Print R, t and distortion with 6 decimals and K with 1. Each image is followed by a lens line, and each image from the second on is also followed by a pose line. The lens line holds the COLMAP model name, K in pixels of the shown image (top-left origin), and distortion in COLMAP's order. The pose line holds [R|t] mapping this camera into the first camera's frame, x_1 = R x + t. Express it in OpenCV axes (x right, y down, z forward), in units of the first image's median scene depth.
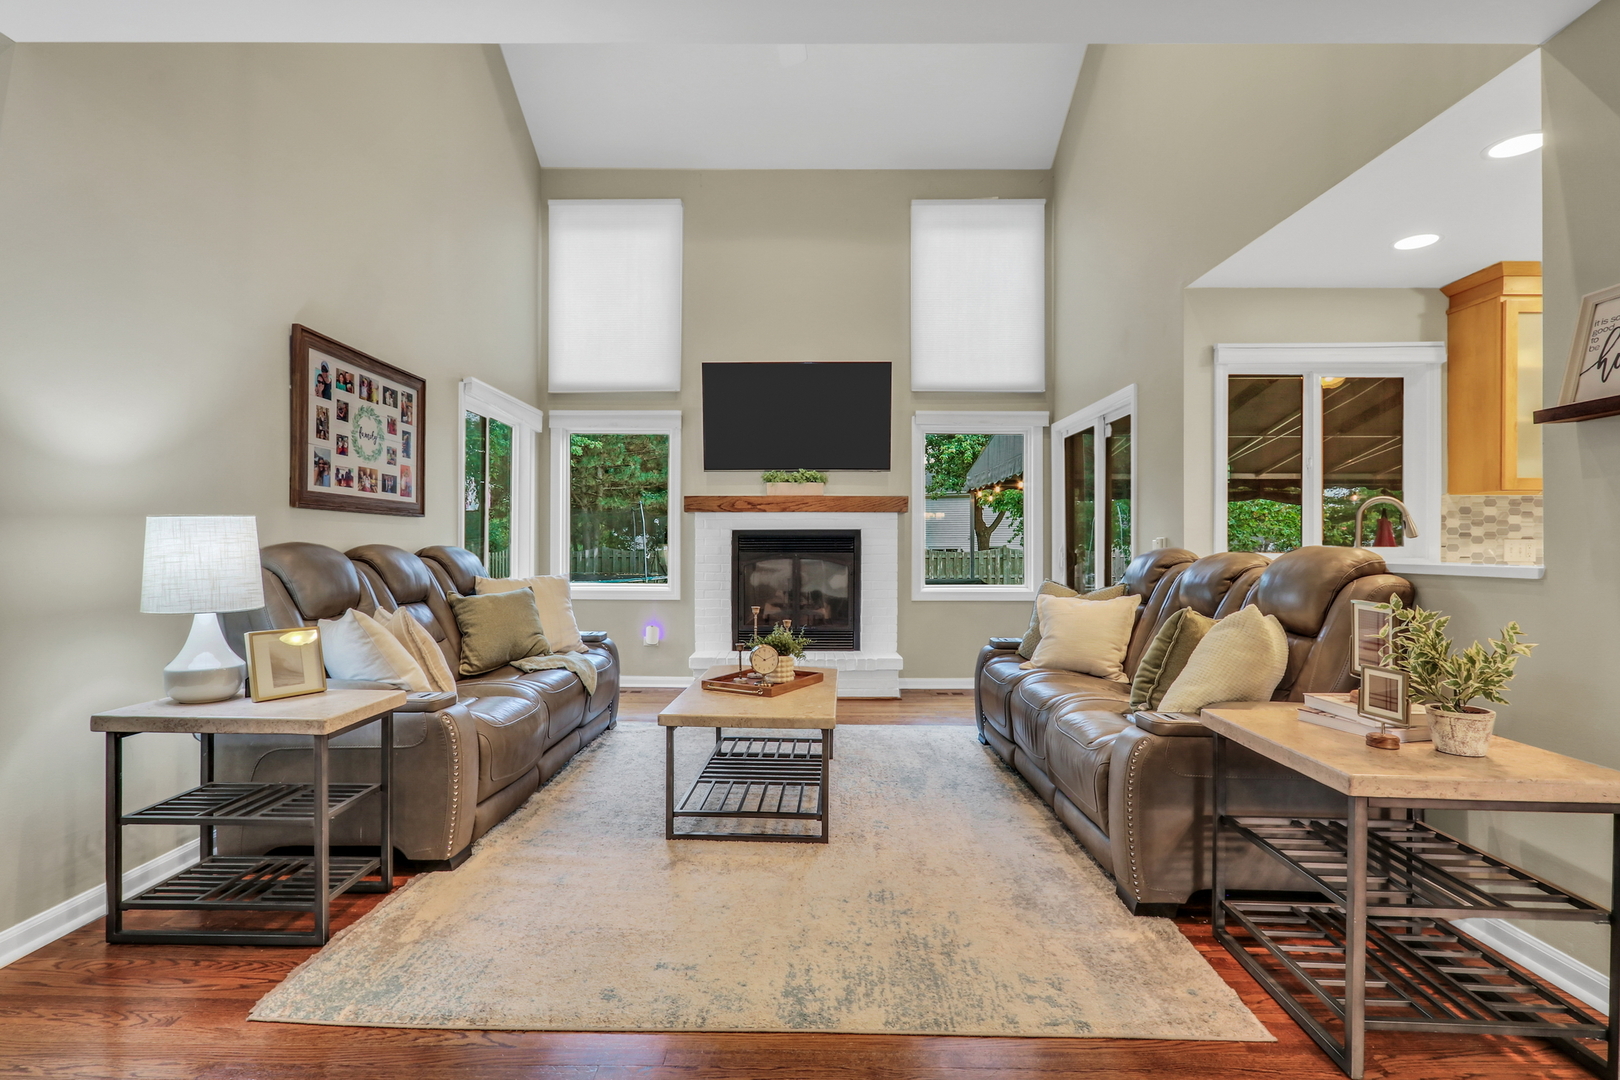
lens RADIAL K [[780.0, 0, 806.2], [0, 780.0, 551.6], [0, 0, 1]] dist [-0.007133, -0.000257]
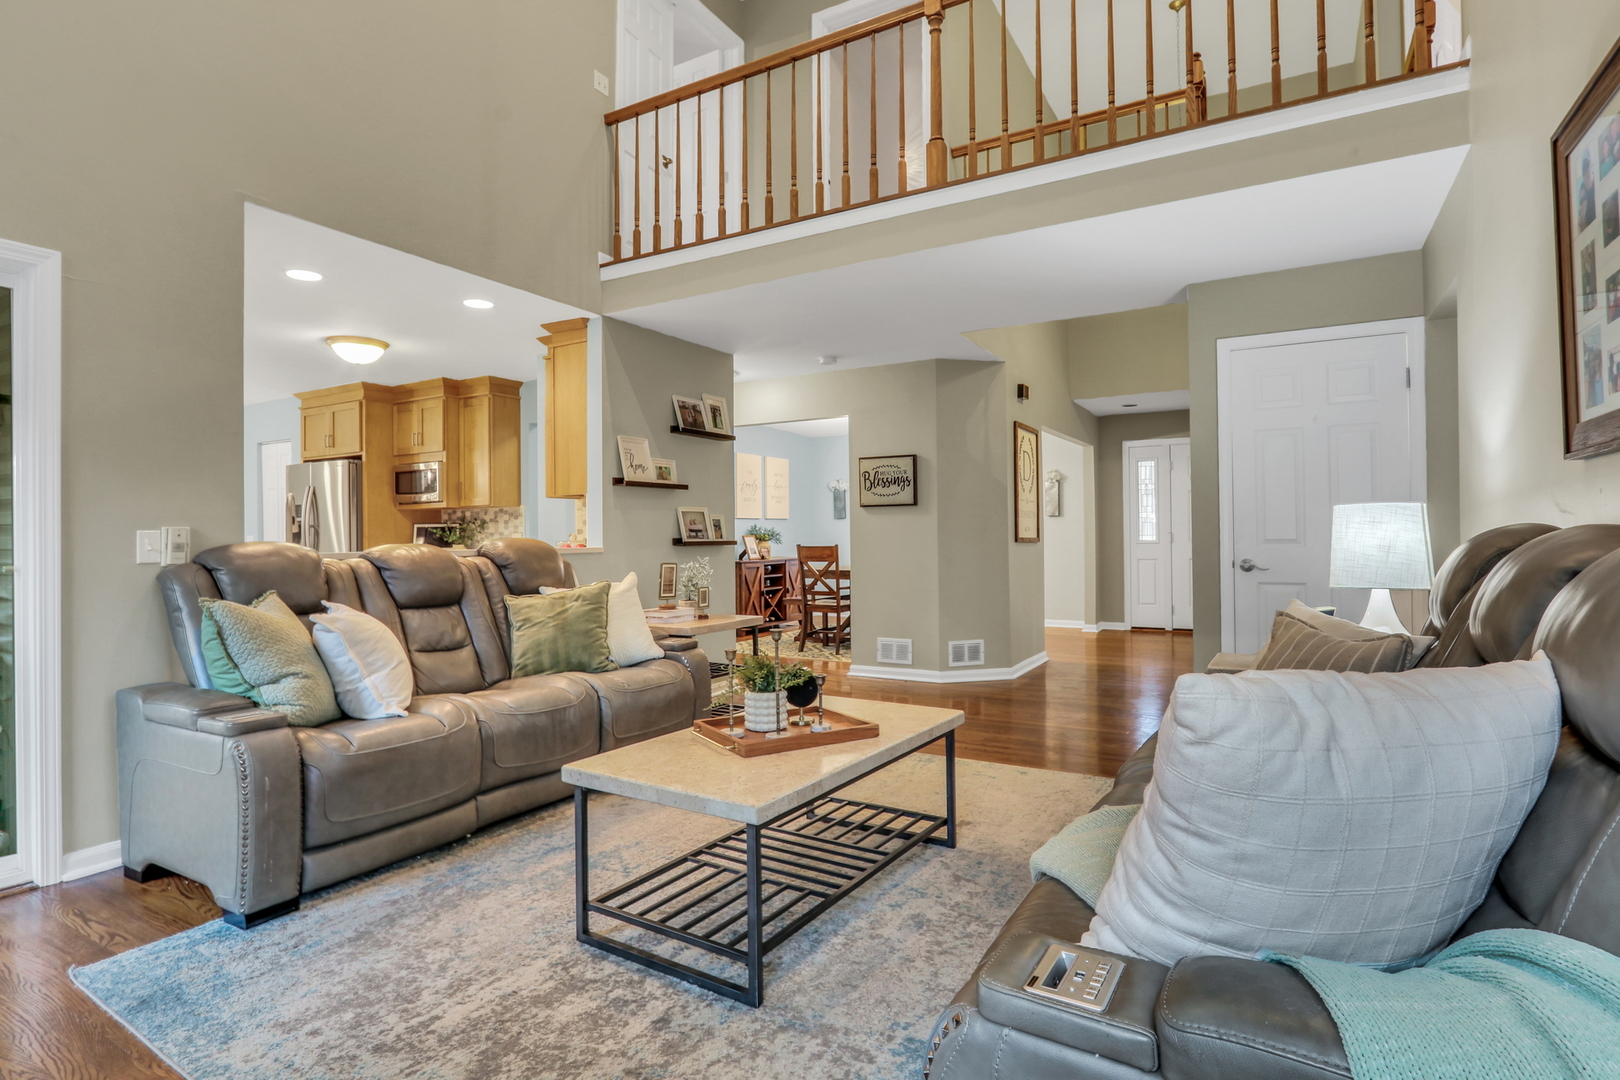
lens RADIAL K [[824.5, 0, 808.2], [0, 824.5, 512.6], [0, 0, 1]] dist [-0.019215, 0.000080]
pose [[-0.854345, 0.011755, 0.519573, -0.392352], [0.003388, 0.999849, -0.017050, -0.009340], [-0.519695, -0.012807, -0.854256, 1.420460]]
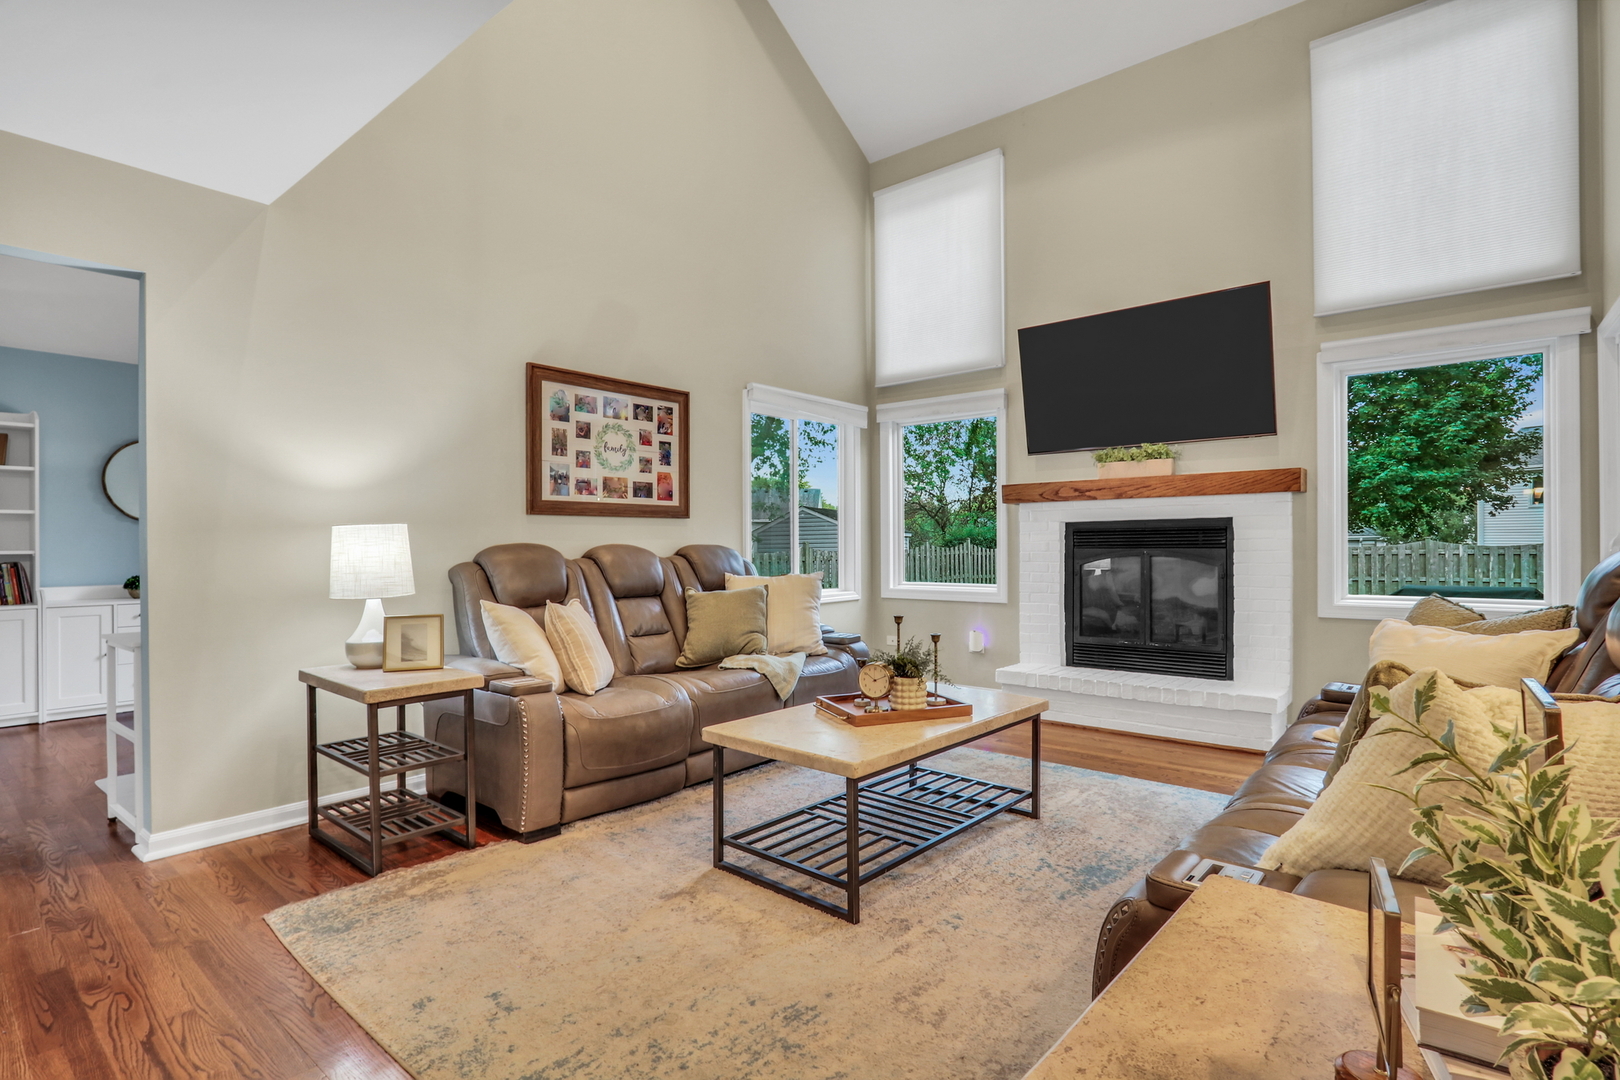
lens RADIAL K [[798.1, 0, 802.9], [0, 798.1, 543.0], [0, 0, 1]] dist [-0.007483, 0.000471]
pose [[0.769765, -0.009381, -0.638258, 0.366015], [0.005257, 0.999951, -0.008357, -0.000091], [0.638306, 0.003077, 0.769777, 0.256968]]
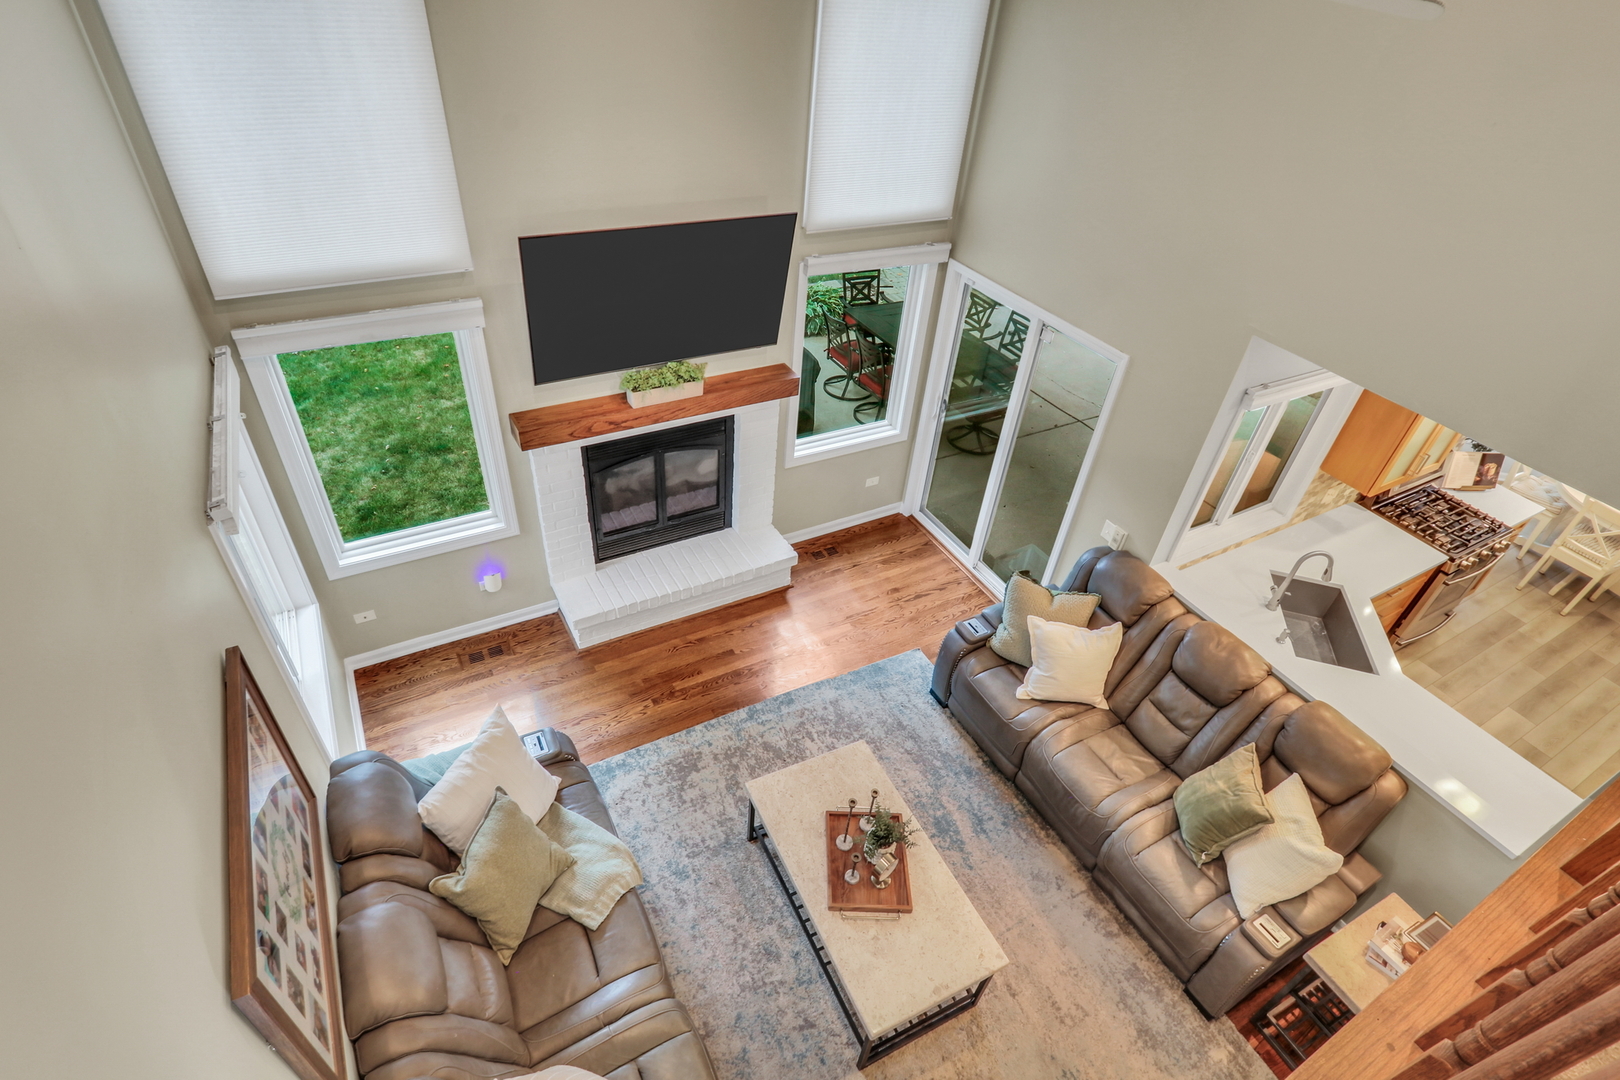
lens RADIAL K [[798.1, 0, 802.9], [0, 798.1, 543.0], [0, 0, 1]] dist [-0.007483, 0.000471]
pose [[0.866716, -0.262343, 0.424239, -0.398624], [-0.070093, 0.778021, 0.624316, -0.688882], [-0.493852, -0.570841, 0.655935, 0.533676]]
